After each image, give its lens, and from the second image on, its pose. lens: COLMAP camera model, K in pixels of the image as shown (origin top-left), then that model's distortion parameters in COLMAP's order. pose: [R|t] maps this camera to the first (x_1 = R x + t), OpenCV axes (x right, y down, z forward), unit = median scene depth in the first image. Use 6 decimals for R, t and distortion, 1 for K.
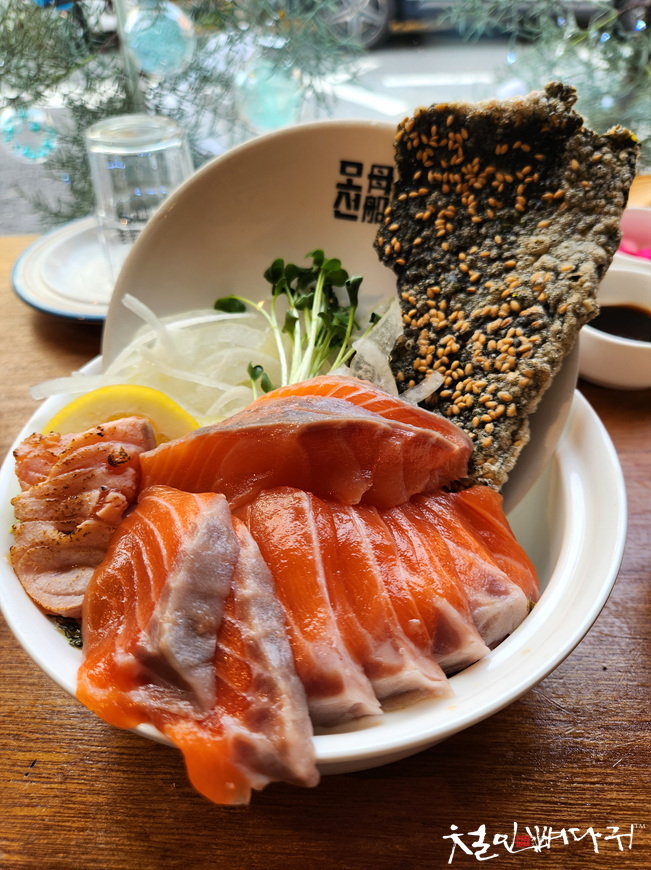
lens RADIAL K [[579.4, 0, 321.7], [0, 579.4, 464.3], [0, 0, 1]] dist [0.009467, 0.001083]
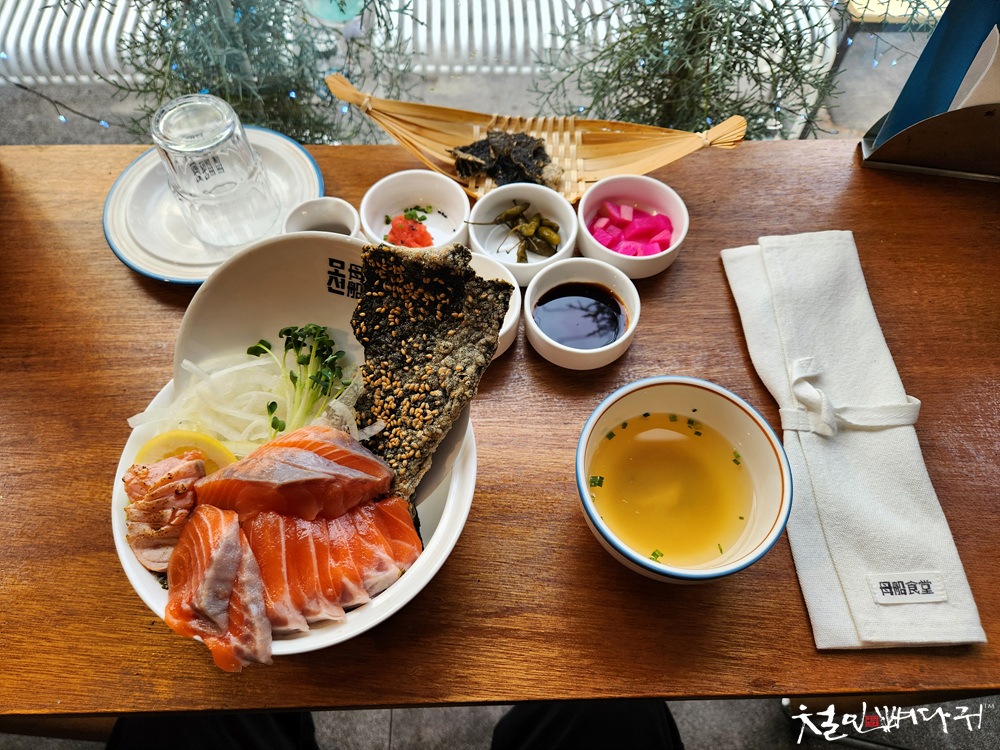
lens RADIAL K [[696.7, 0, 512.8], [0, 696.7, 357.1], [0, 0, 1]] dist [0.042763, 0.000254]
pose [[0.998929, 0.045832, 0.006281, 0.548448], [-0.045535, 0.950221, 0.308233, -0.951839], [0.008158, -0.308189, 0.951290, -0.807530]]
